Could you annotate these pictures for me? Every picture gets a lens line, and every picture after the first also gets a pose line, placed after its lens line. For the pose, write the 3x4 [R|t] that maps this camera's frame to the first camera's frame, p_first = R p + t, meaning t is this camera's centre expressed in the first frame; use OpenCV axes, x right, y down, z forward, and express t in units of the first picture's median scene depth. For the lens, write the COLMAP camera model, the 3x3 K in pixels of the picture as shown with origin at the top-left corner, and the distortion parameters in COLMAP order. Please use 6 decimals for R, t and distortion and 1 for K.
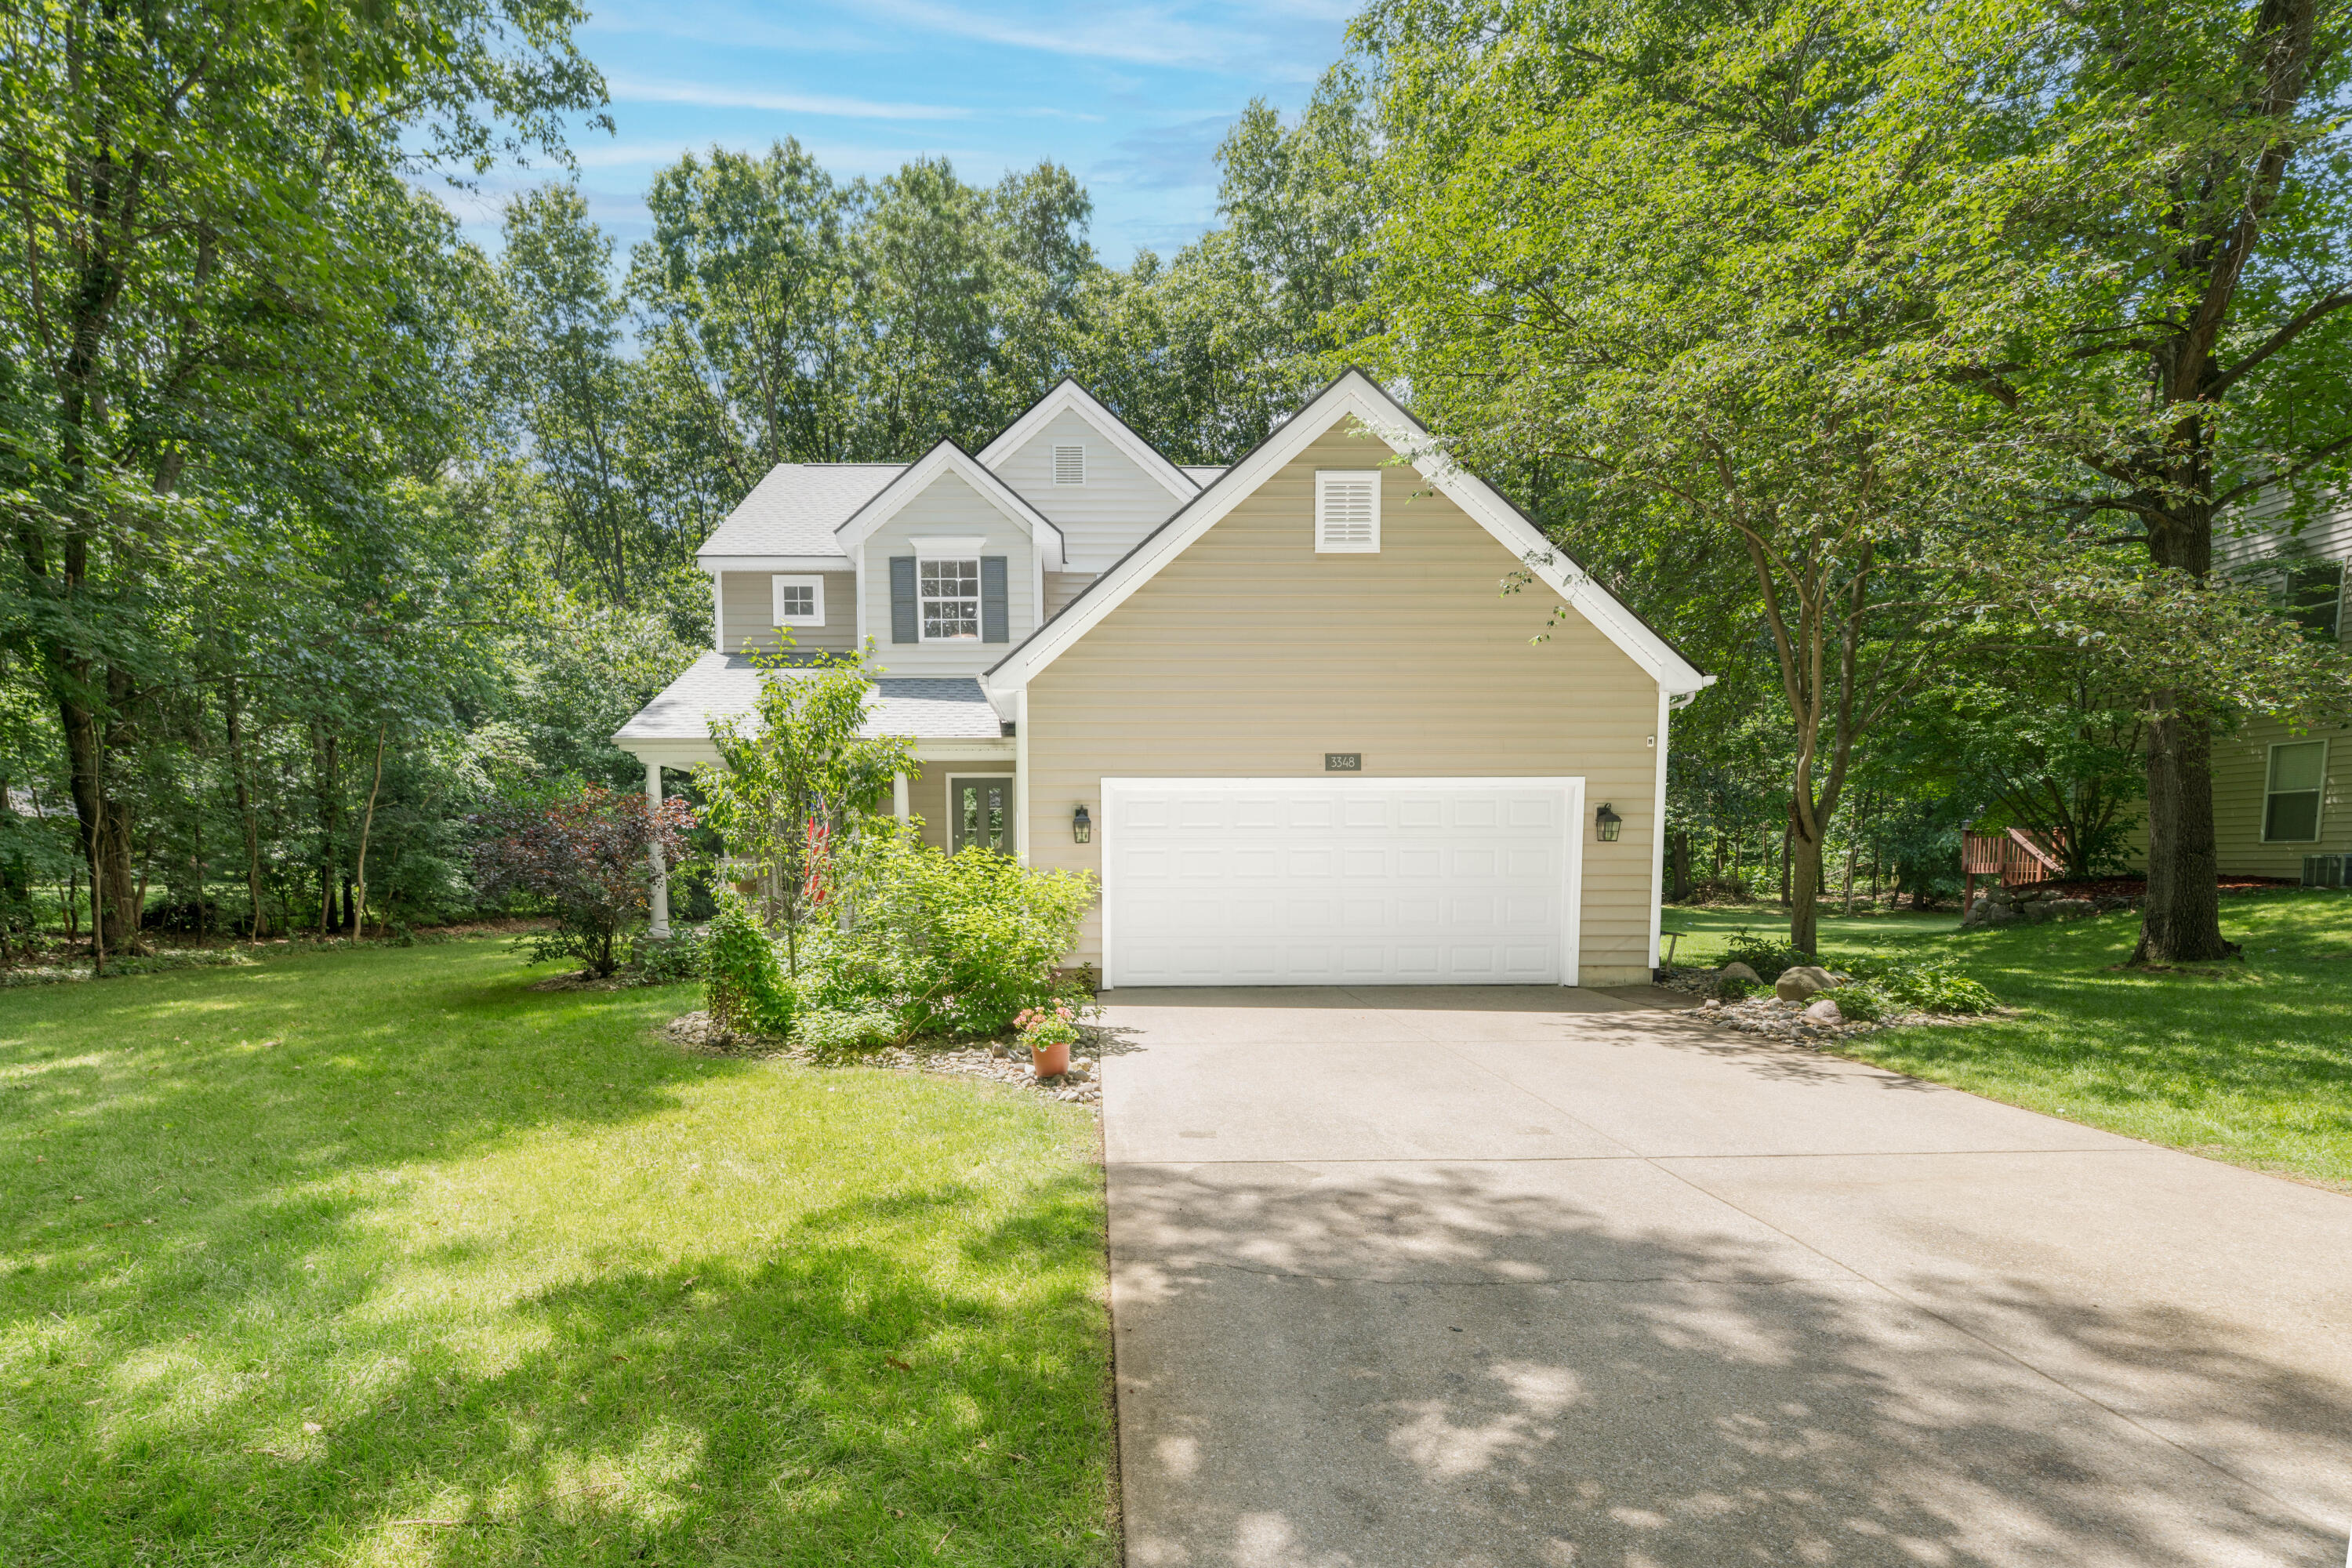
lens RADIAL K [[1032.2, 0, 1179.3], [0, 1032.2, 963.1], [0, 0, 1]] dist [-0.000080, -0.008224]
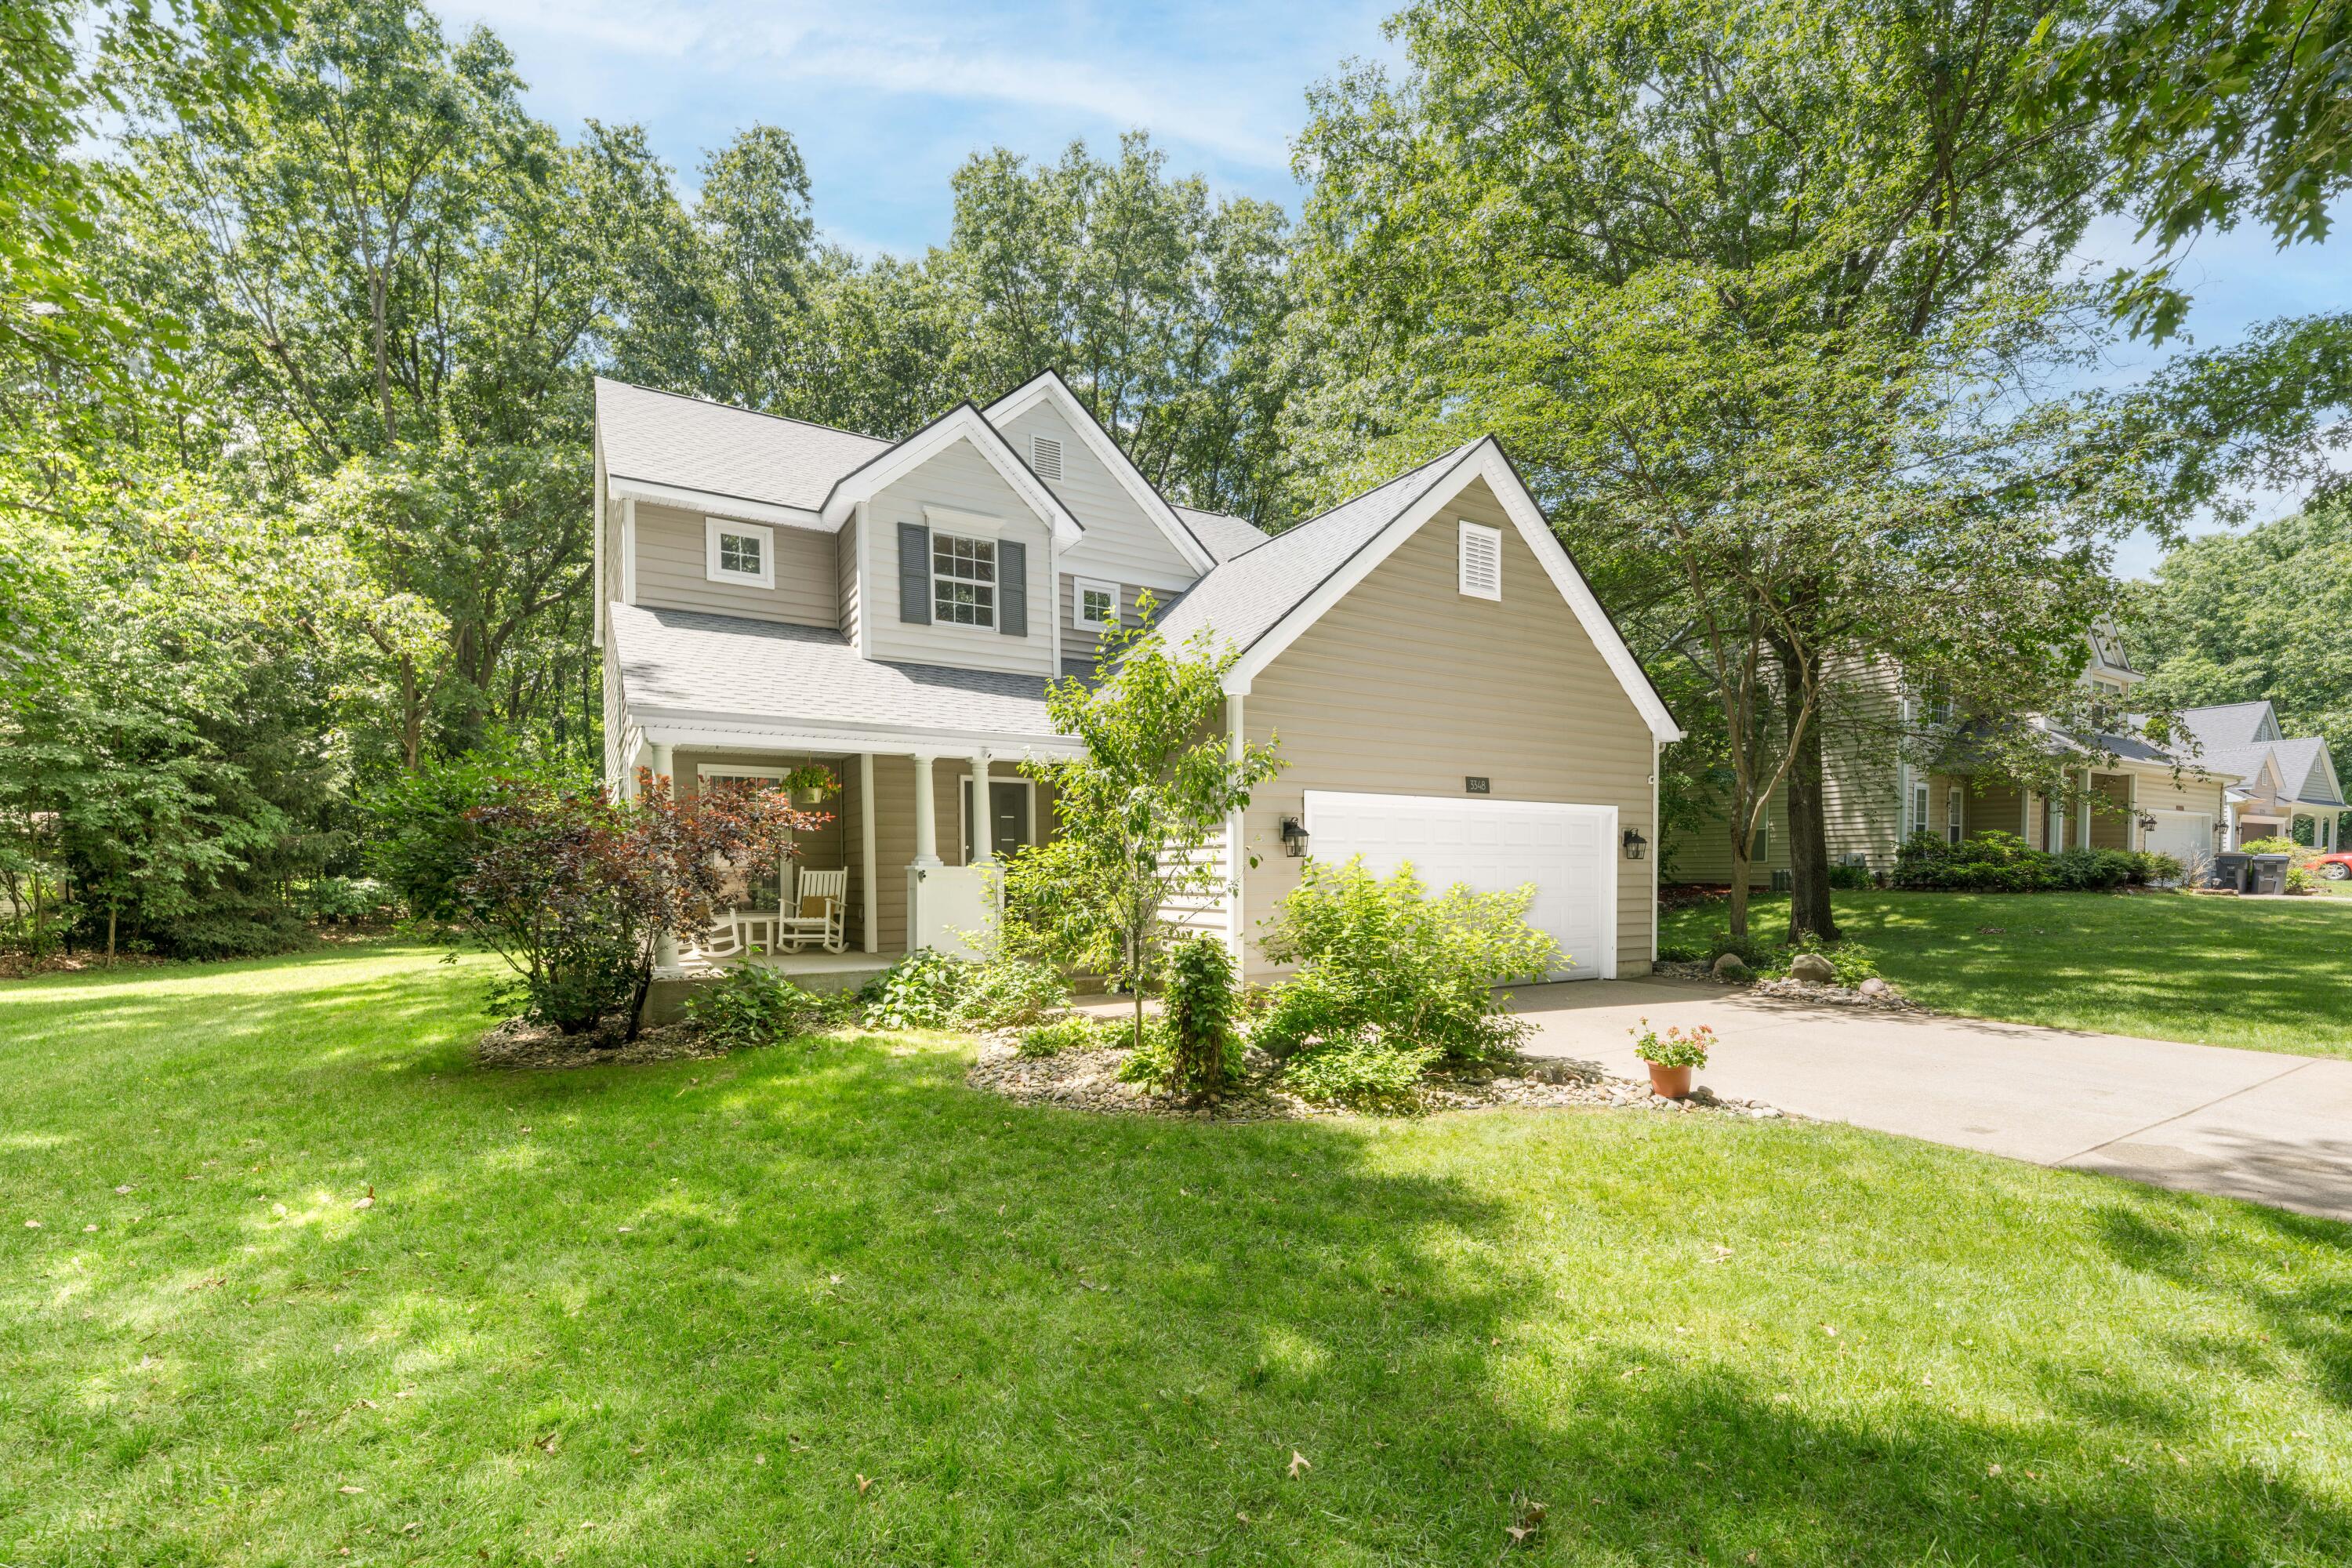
lens RADIAL K [[984.4, 0, 1174.1], [0, 984.4, 900.1], [0, 0, 1]] dist [-0.000290, -0.000272]
pose [[0.872988, -0.013116, 0.487564, -0.483023], [0.048784, 0.996974, -0.060527, -0.020973], [-0.485295, 0.076625, 0.870986, 0.202236]]
